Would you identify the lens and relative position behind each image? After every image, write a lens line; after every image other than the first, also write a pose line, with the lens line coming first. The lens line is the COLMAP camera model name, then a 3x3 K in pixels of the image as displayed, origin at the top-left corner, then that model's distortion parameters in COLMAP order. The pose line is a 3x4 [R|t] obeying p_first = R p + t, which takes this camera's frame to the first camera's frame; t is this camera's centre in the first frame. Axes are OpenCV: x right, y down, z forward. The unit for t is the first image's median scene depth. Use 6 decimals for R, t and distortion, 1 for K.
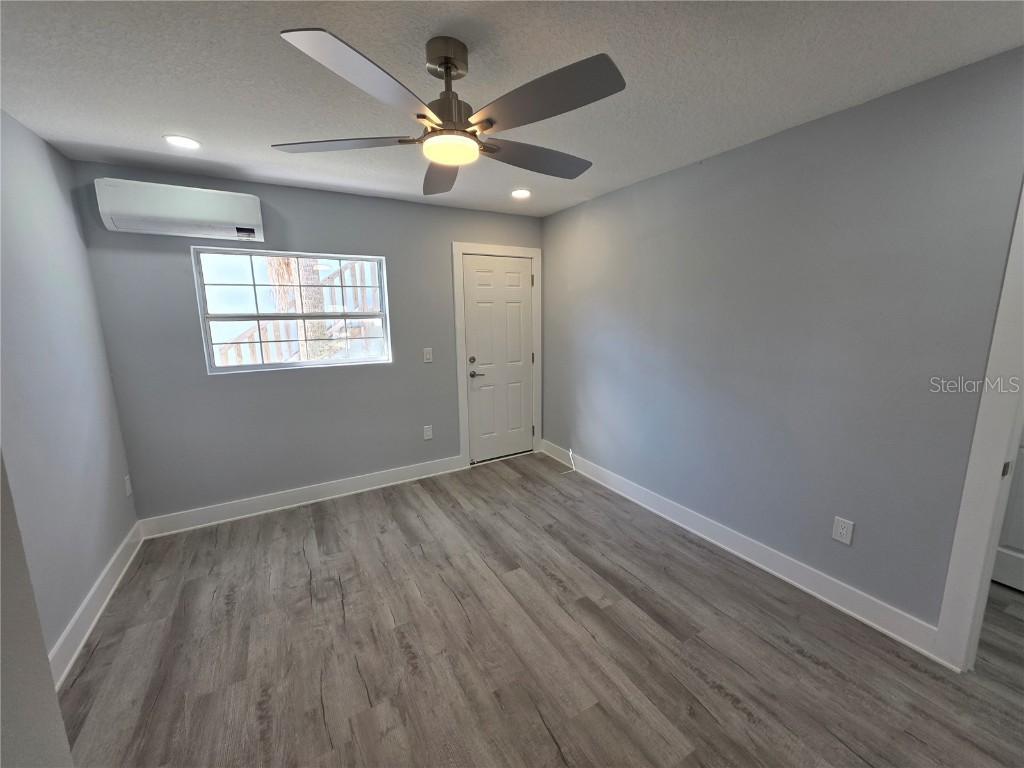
lens RADIAL K [[405.4, 0, 512.3], [0, 405.4, 381.0], [0, 0, 1]] dist [0.004130, -0.000045]
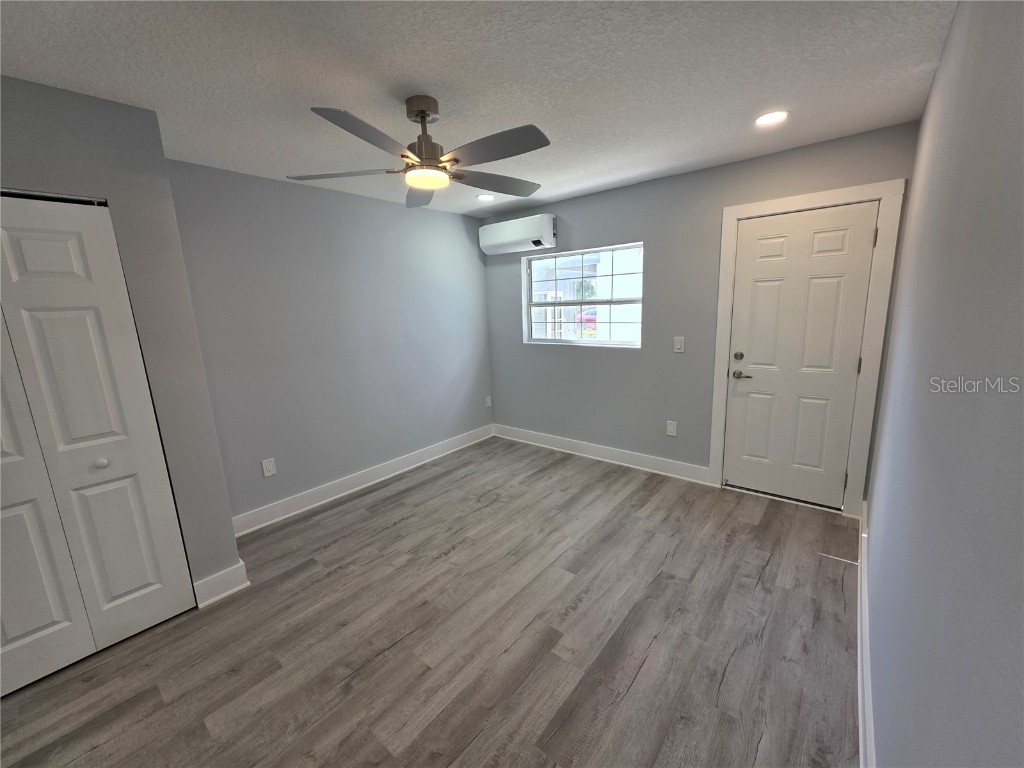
lens RADIAL K [[405.4, 0, 512.3], [0, 405.4, 381.0], [0, 0, 1]] dist [0.004130, -0.000045]
pose [[0.352728, 0.172308, -0.919724, 0.646385], [-0.127624, 0.982573, 0.135137, -0.074451], [0.926982, 0.069713, 0.368572, 0.420939]]
